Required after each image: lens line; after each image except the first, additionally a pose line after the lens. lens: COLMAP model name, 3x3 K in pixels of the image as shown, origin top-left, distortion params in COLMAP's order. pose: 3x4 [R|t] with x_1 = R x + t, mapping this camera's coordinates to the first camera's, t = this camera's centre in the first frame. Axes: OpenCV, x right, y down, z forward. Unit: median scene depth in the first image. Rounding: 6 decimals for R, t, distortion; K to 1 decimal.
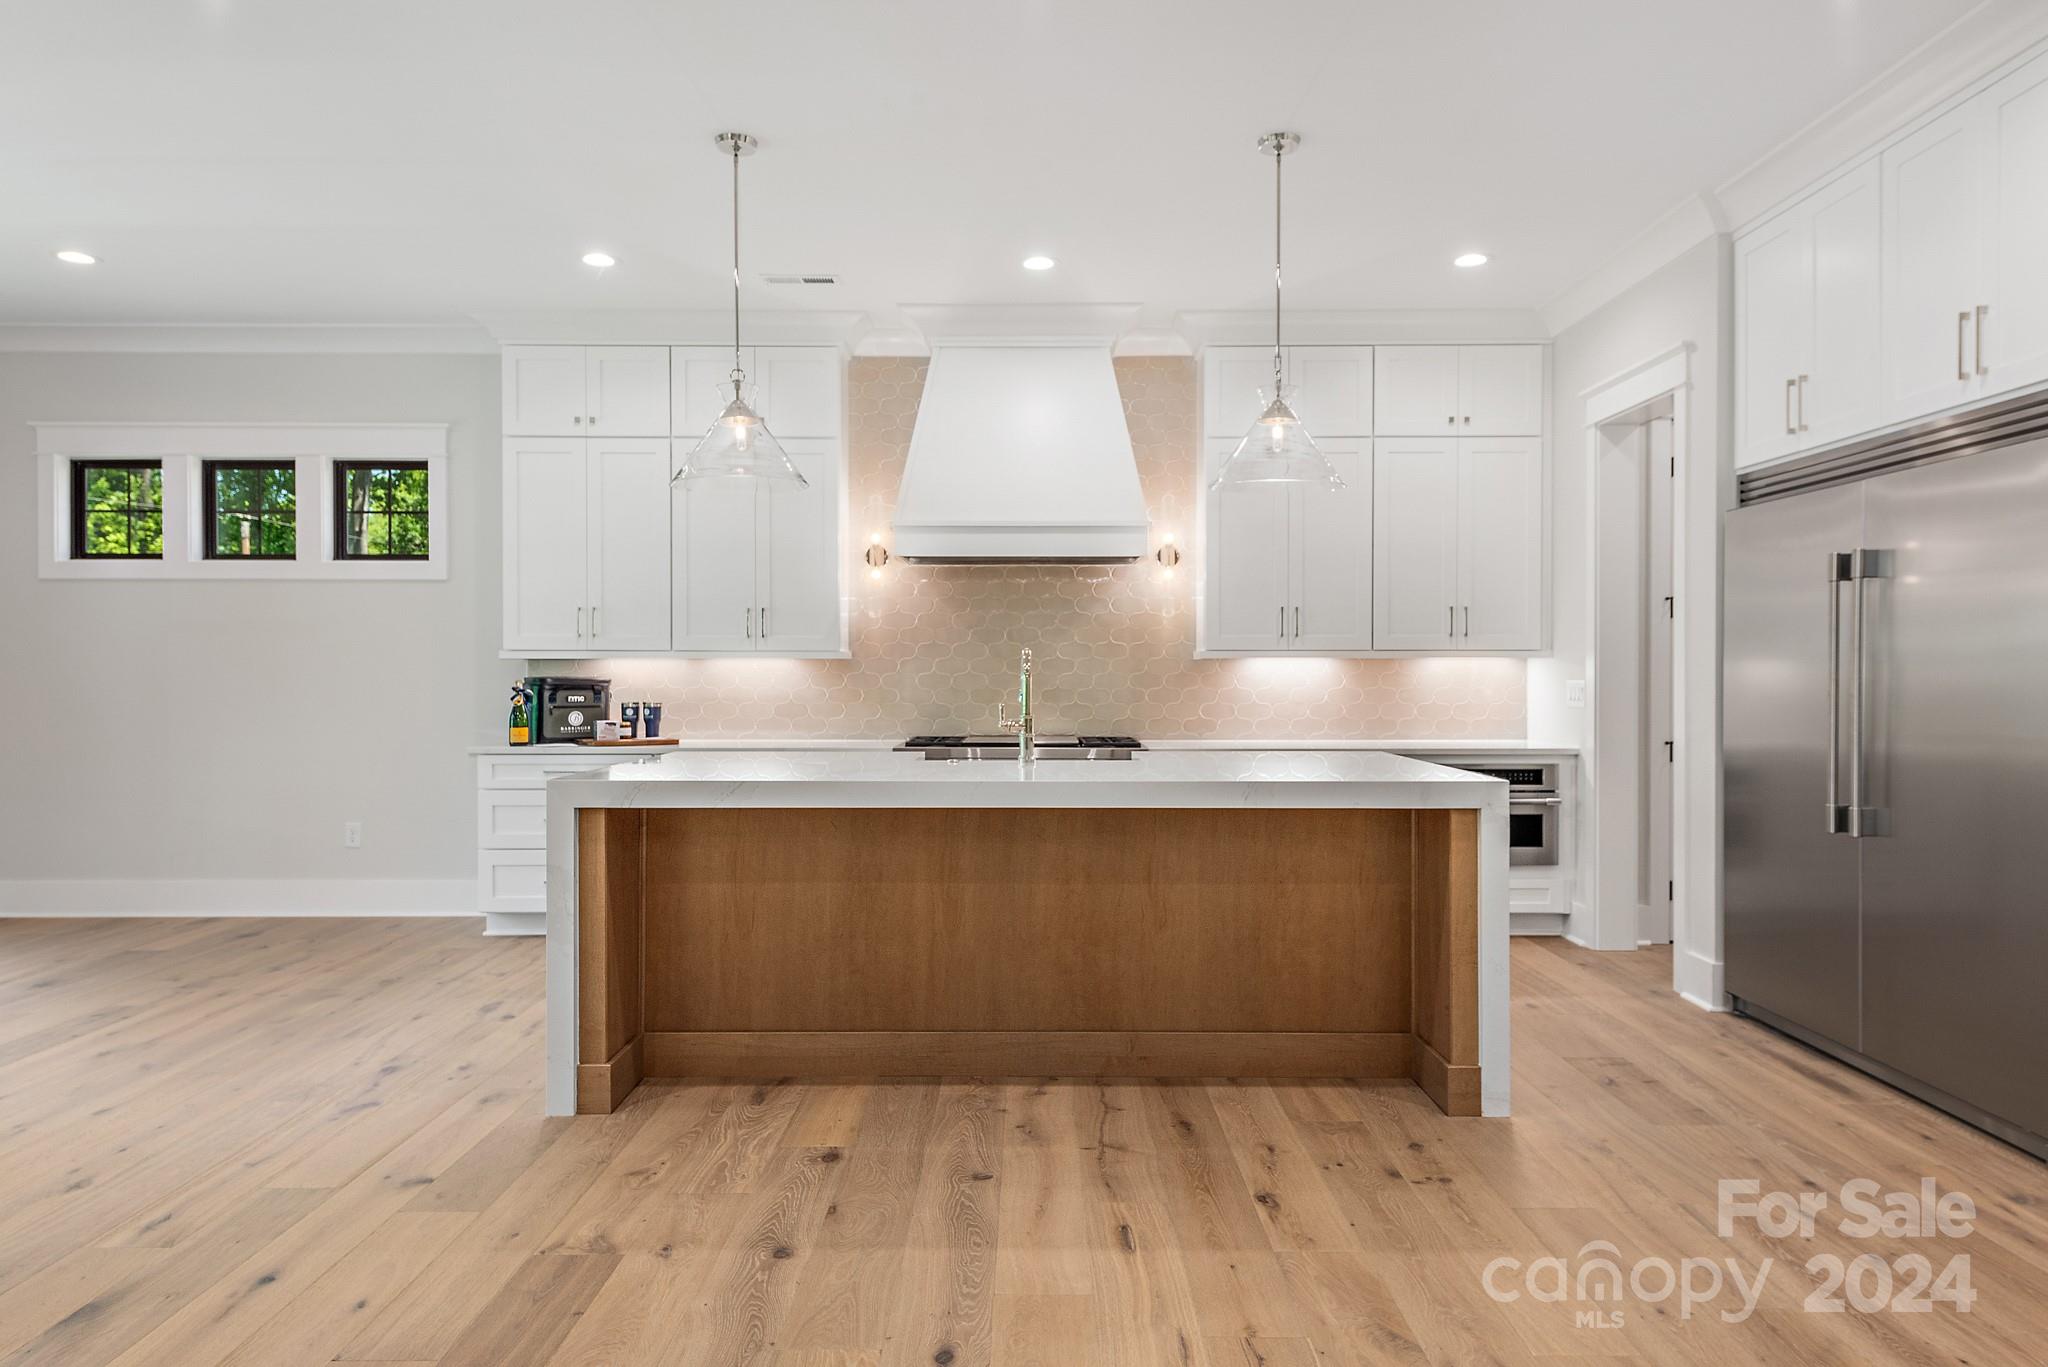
lens RADIAL K [[1325.6, 0, 1024.0], [0, 1325.6, 683.5], [0, 0, 1]] dist [0.011254, 0.003469]
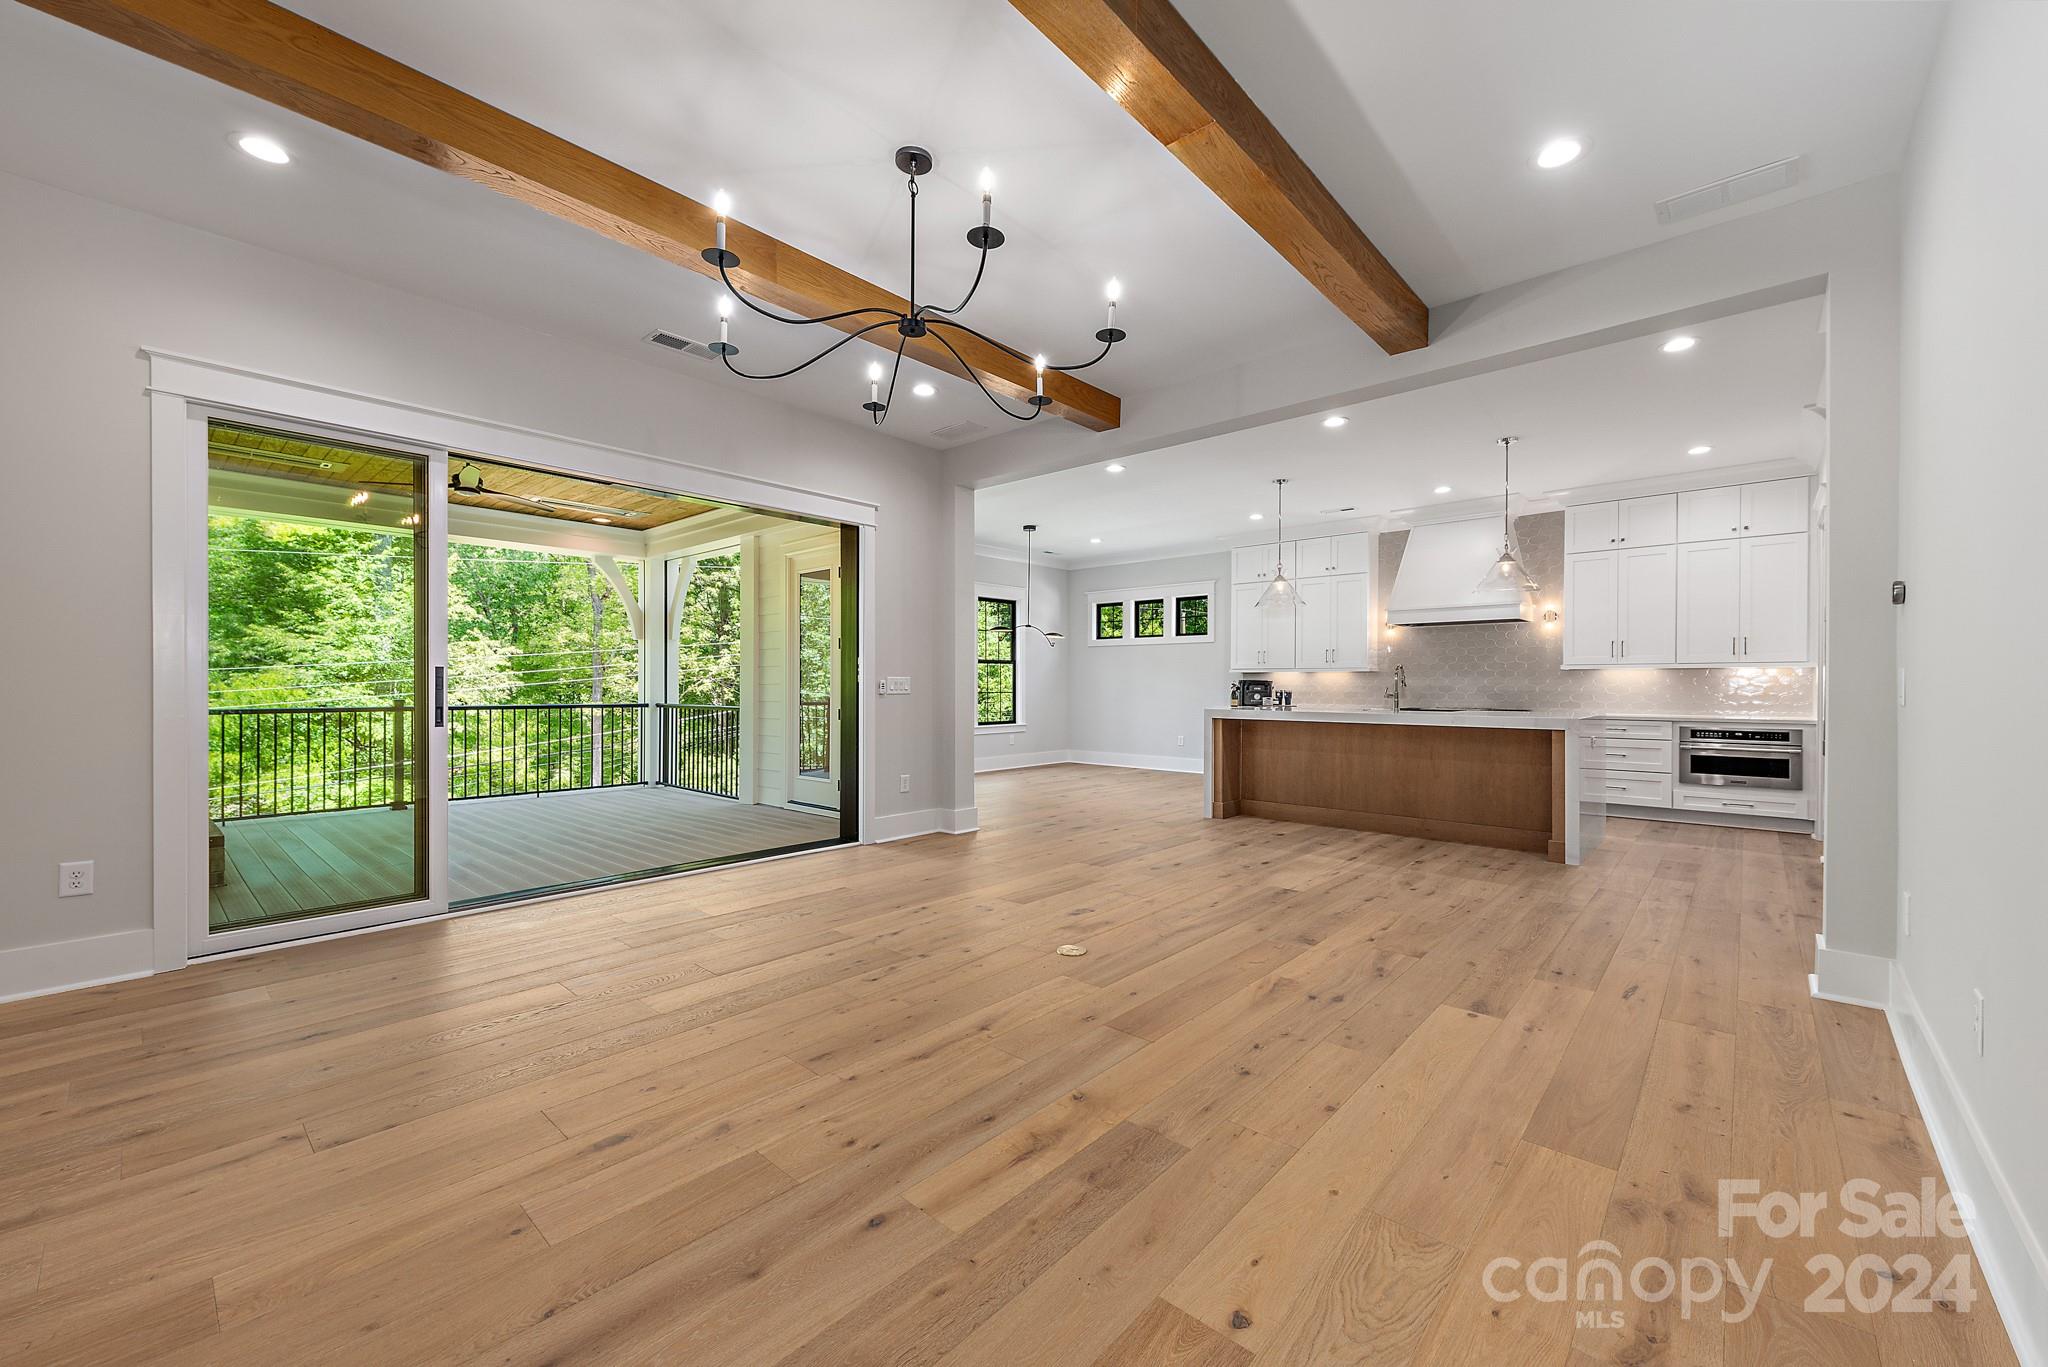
lens RADIAL K [[792.9, 0, 1024.0], [0, 792.9, 683.5], [0, 0, 1]] dist [0.000827, 0.000050]
pose [[0.738598, 0.000672, -0.674146, 0.338493], [-0.009696, 0.999907, -0.009626, 0.020720], [0.674076, 0.013646, 0.738536, -0.381726]]
